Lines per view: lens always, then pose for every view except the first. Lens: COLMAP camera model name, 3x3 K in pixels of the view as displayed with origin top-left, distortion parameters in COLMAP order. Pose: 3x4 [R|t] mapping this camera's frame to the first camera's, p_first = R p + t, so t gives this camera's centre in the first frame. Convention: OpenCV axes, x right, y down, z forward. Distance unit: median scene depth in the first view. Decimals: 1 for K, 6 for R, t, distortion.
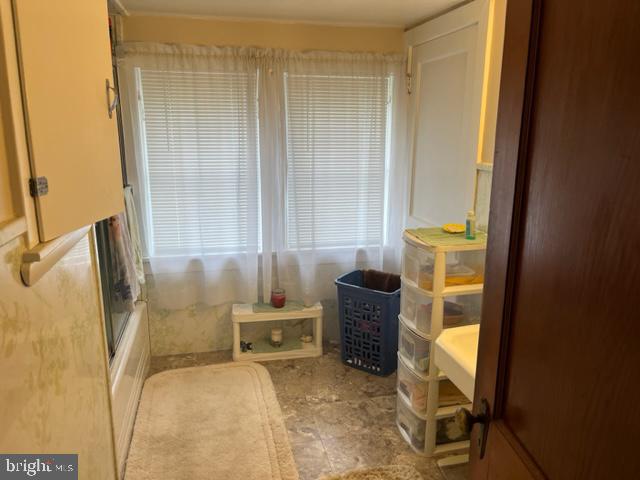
lens RADIAL K [[476.5, 0, 323.1], [0, 476.5, 240.4], [0, 0, 1]] dist [0.031706, -0.067567]
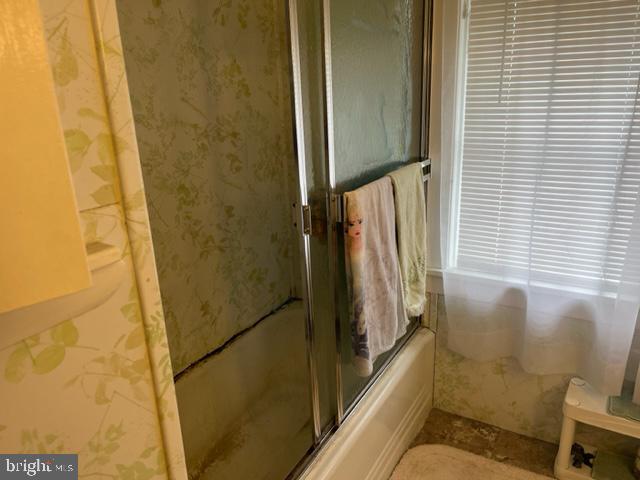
lens RADIAL K [[476.5, 0, 323.1], [0, 476.5, 240.4], [0, 0, 1]] dist [0.031706, -0.067567]
pose [[0.720015, 0.170354, -0.672724, -0.049556], [-0.117470, 0.985331, 0.123787, -0.064247], [0.683943, -0.010104, 0.729465, 0.396131]]
